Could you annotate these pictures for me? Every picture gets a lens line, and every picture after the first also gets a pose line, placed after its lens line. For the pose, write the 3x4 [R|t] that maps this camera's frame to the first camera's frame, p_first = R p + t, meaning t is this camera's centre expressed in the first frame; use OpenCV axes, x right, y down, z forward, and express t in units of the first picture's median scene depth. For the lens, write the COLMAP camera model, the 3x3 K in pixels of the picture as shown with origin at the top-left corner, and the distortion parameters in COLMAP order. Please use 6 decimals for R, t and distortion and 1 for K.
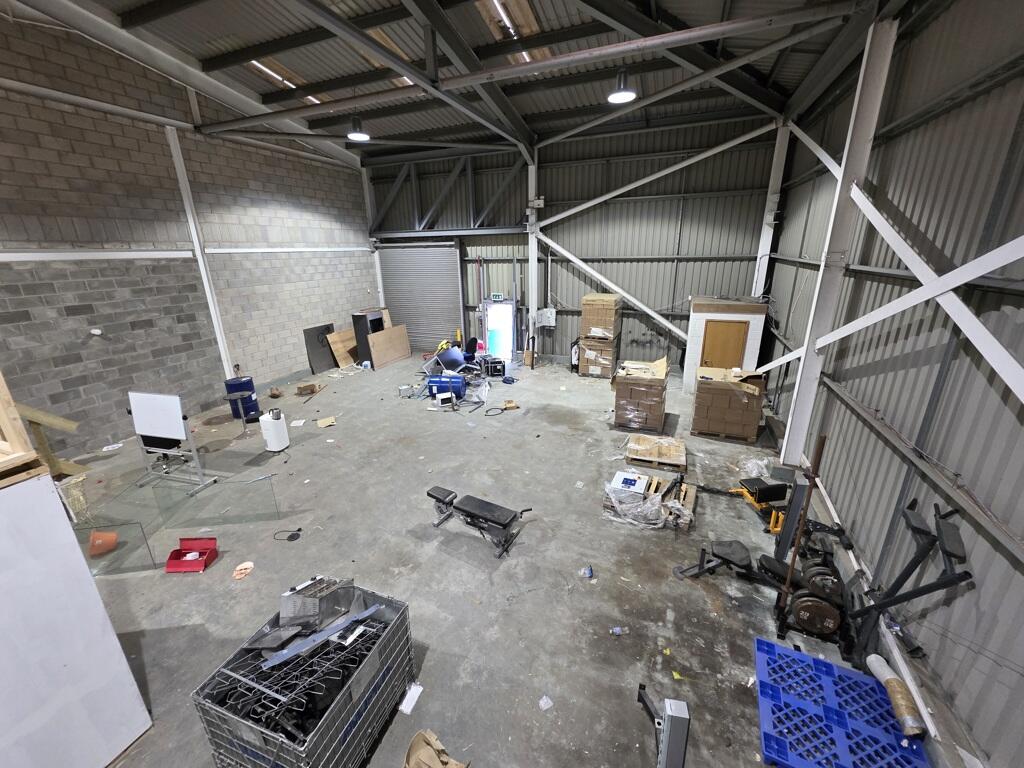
lens RADIAL K [[405.7, 0, 510.3], [0, 405.7, 379.3], [0, 0, 1]] dist [0.003795, -0.000149]
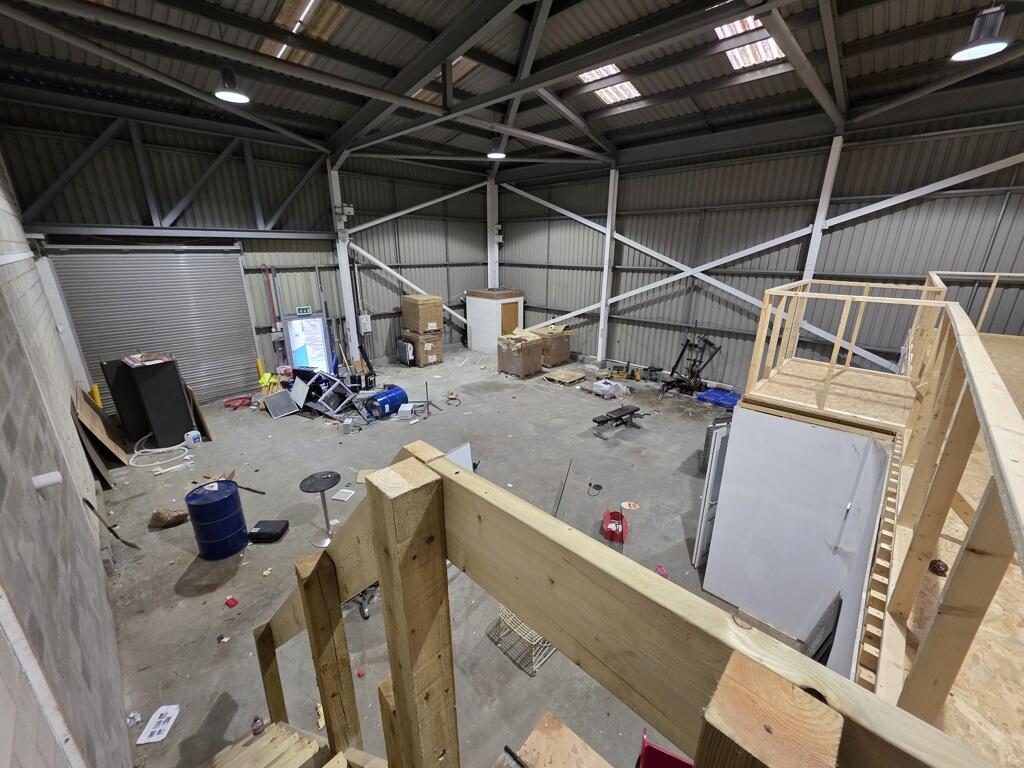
lens RADIAL K [[405.7, 0, 512.6], [0, 405.7, 381.1], [0, 0, 1]] dist [0.003795, -0.000149]
pose [[0.374224, -0.268933, 0.887486, -0.981936], [0.273822, 0.946398, 0.171323, -0.126041], [-0.885990, 0.178900, 0.427805, 0.373991]]
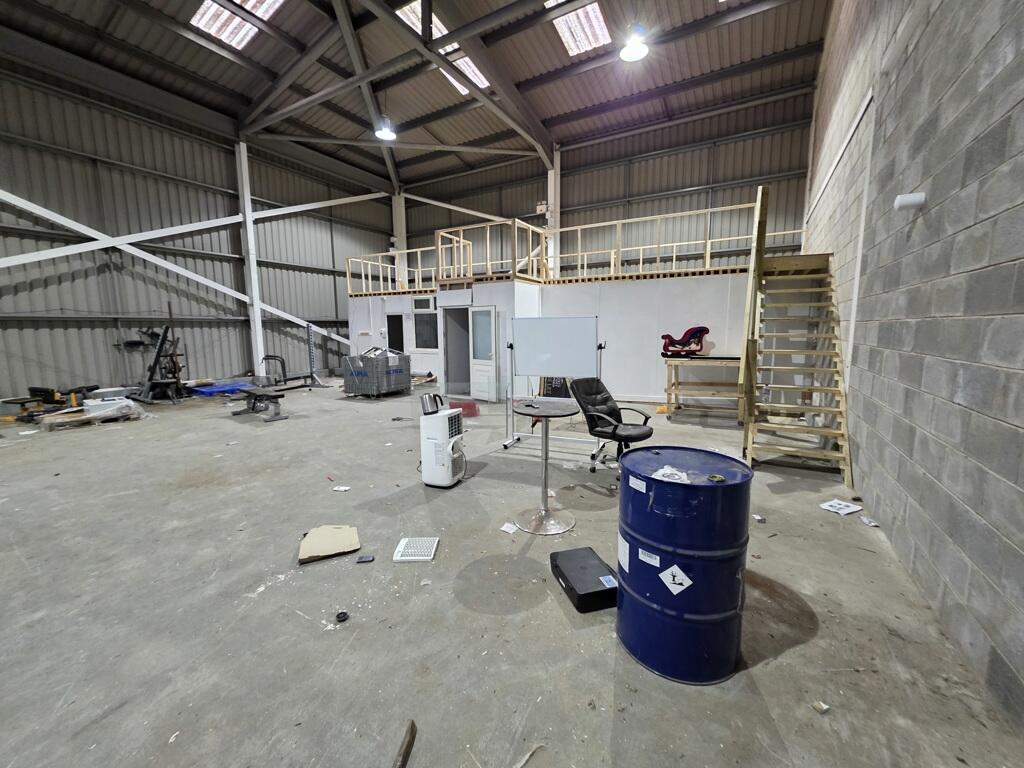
lens RADIAL K [[405.7, 0, 515.2], [0, 405.7, 383.3], [0, 0, 1]] dist [0.003795, -0.000149]
pose [[-0.989540, 0.004947, 0.144175, -0.628889], [0.066256, 0.903353, 0.423749, -0.120465], [-0.128145, 0.428869, -0.894232, 1.180497]]
